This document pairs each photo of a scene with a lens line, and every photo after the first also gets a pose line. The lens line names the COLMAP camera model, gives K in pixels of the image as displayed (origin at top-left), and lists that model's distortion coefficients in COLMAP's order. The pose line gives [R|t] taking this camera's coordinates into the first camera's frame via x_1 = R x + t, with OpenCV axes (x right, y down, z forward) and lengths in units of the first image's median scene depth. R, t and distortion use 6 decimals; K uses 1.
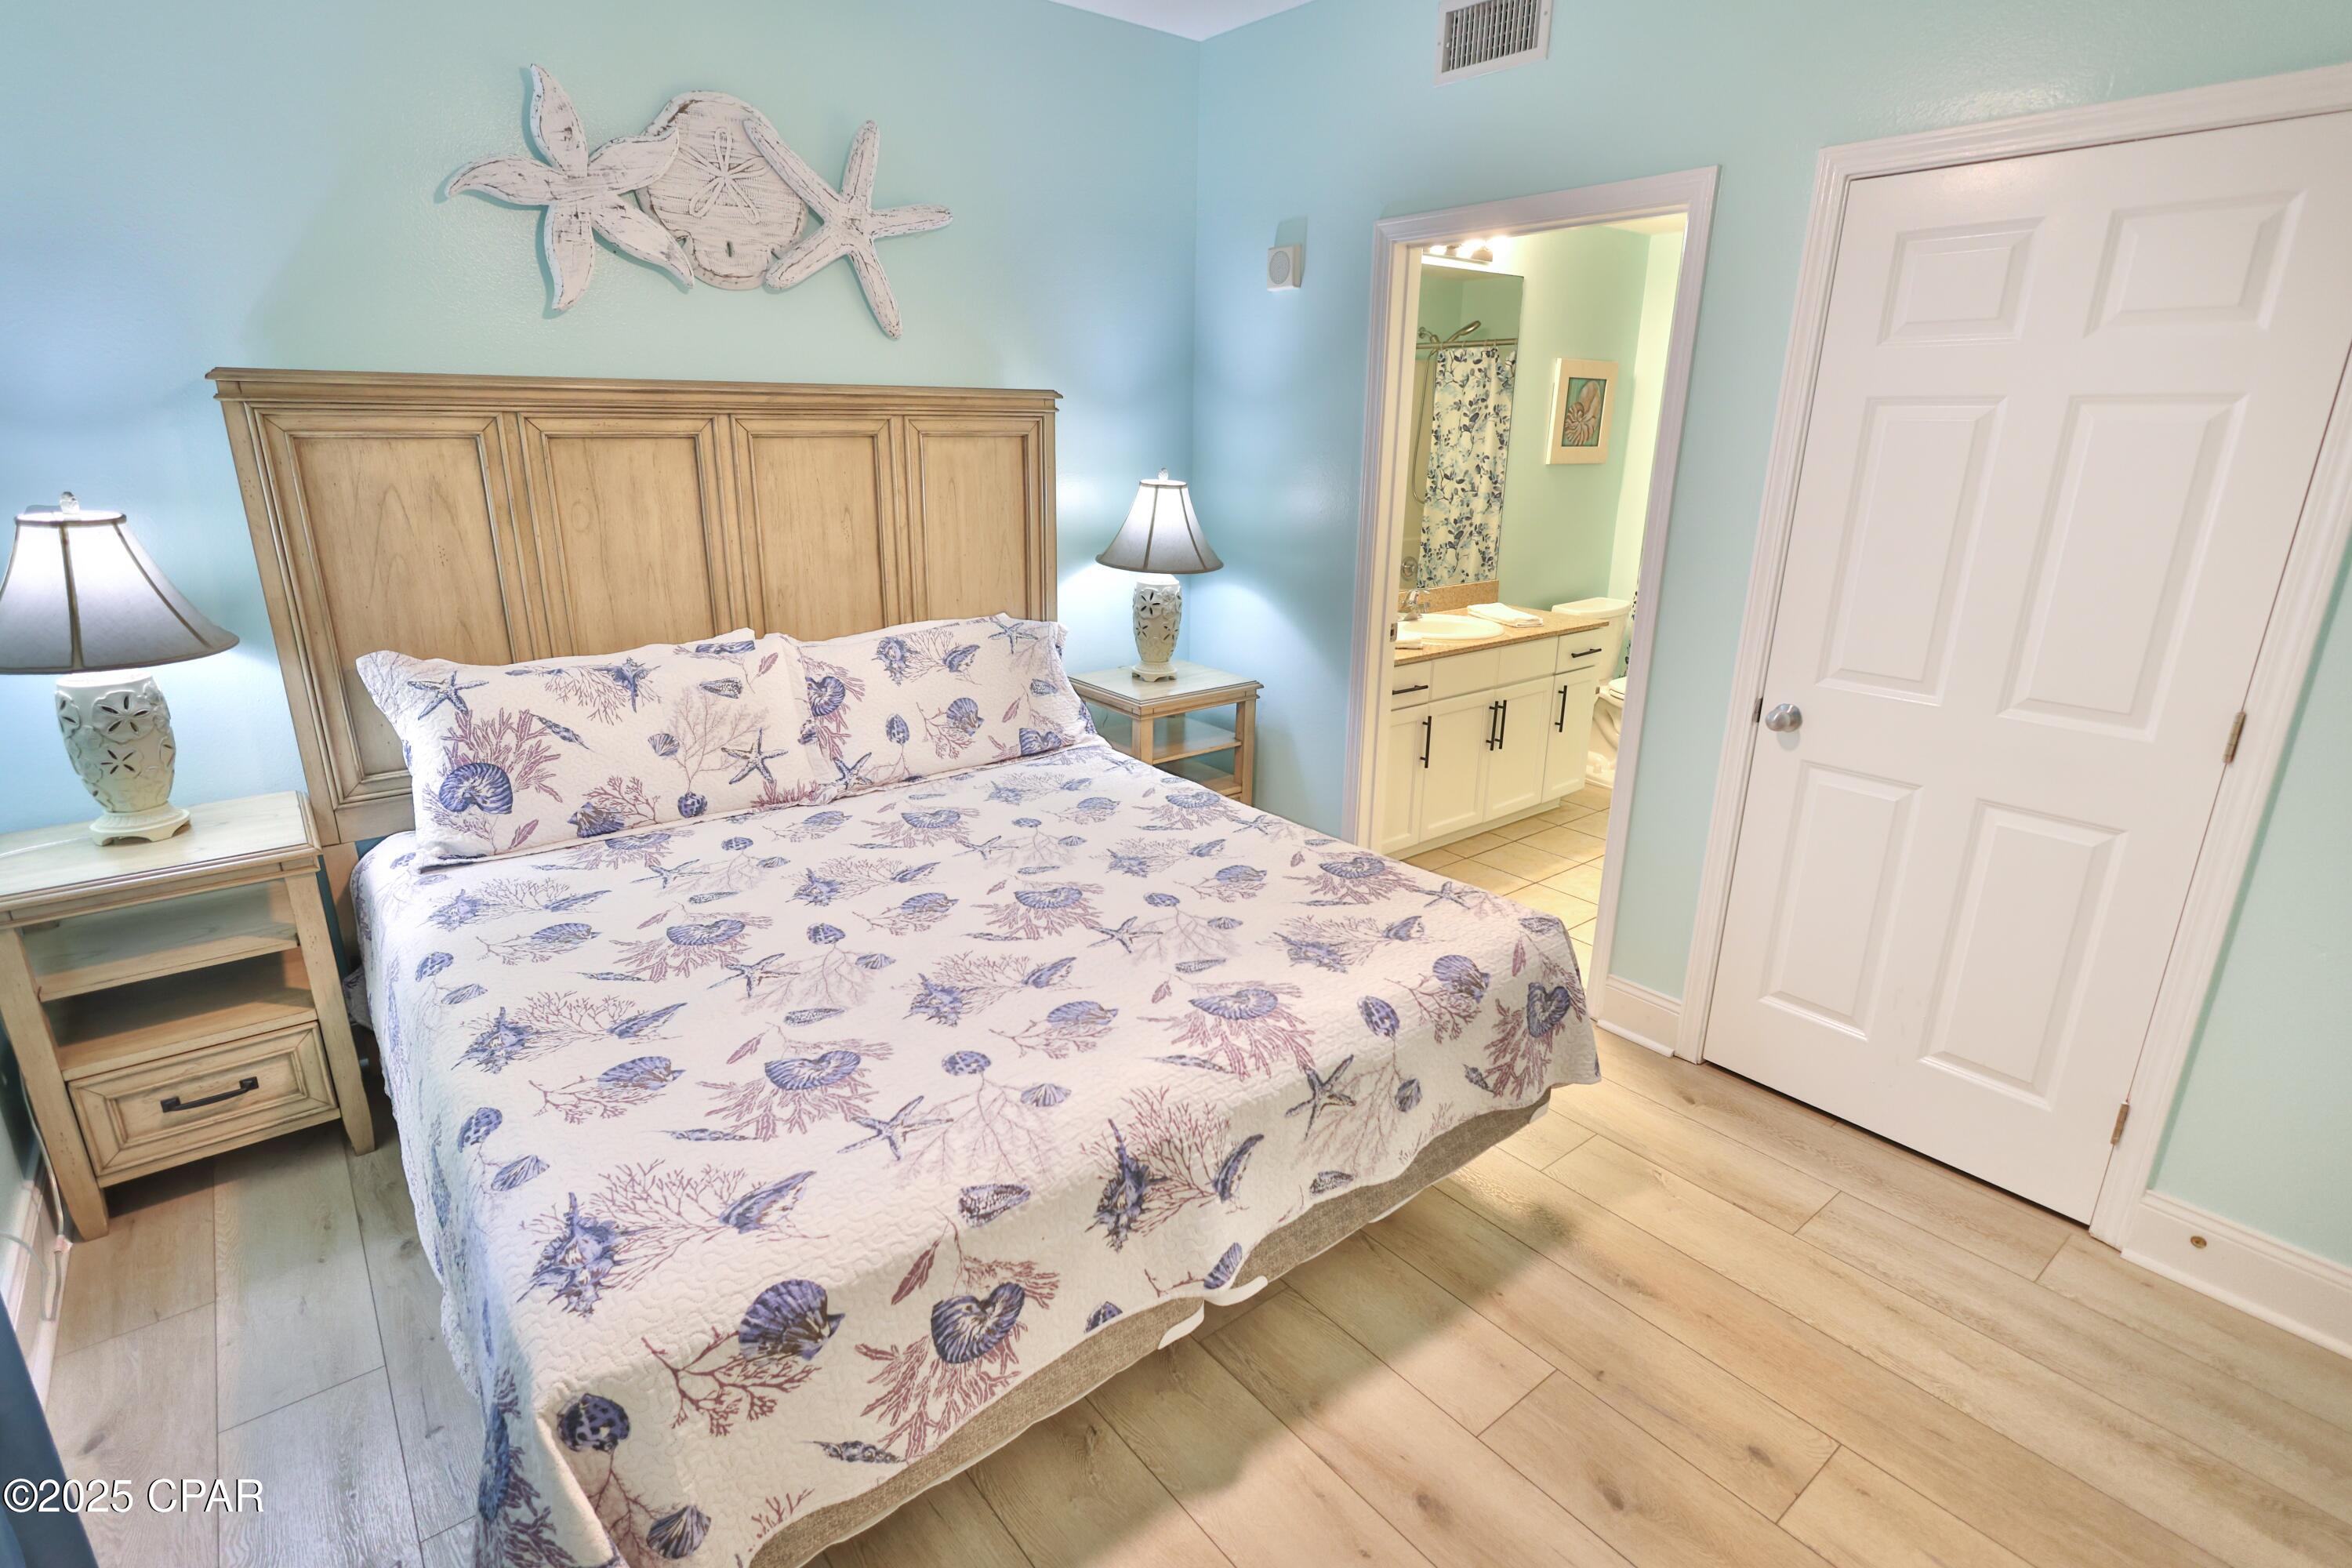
lens RADIAL K [[1164.9, 0, 1182.6], [0, 1164.9, 778.9], [0, 0, 1]] dist [0.010960, 0.000786]
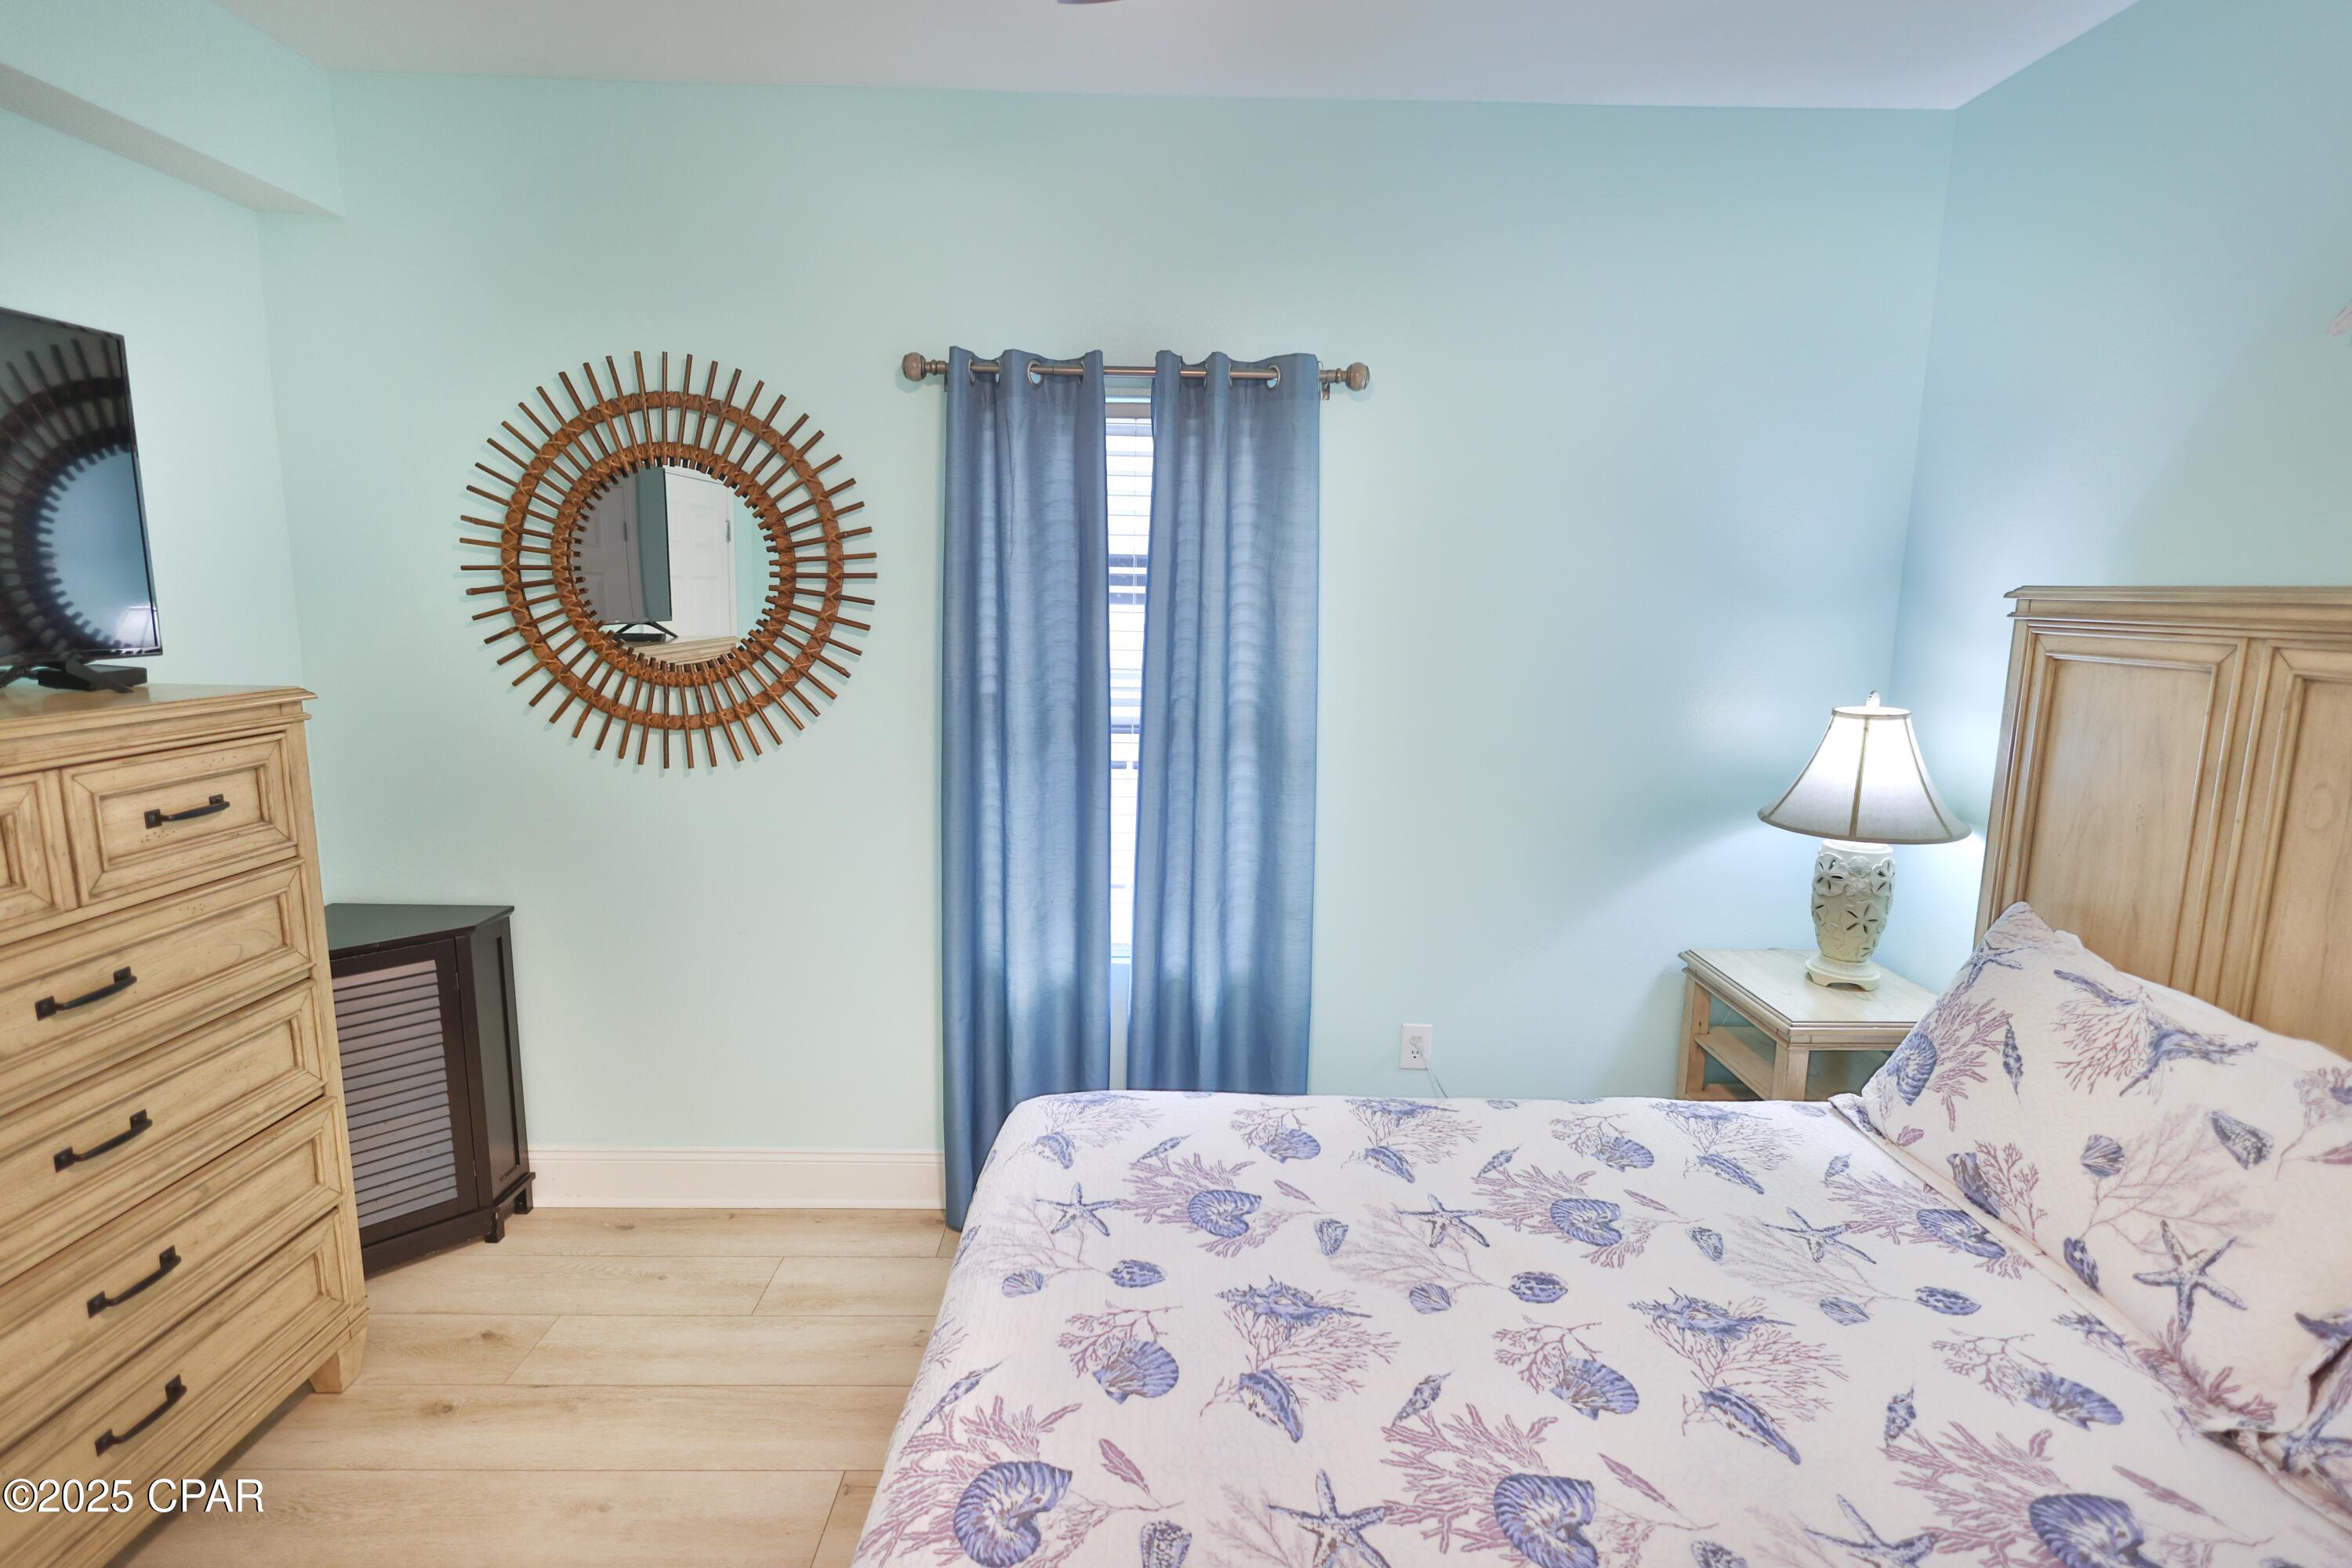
lens RADIAL K [[1164.9, 0, 1182.6], [0, 1164.9, 778.9], [0, 0, 1]] dist [0.010960, 0.000786]
pose [[-0.620375, 0.109707, -0.776595, 0.352076], [-0.254204, 0.908592, 0.331422, -0.325033], [0.741967, 0.403020, -0.535780, 0.991905]]
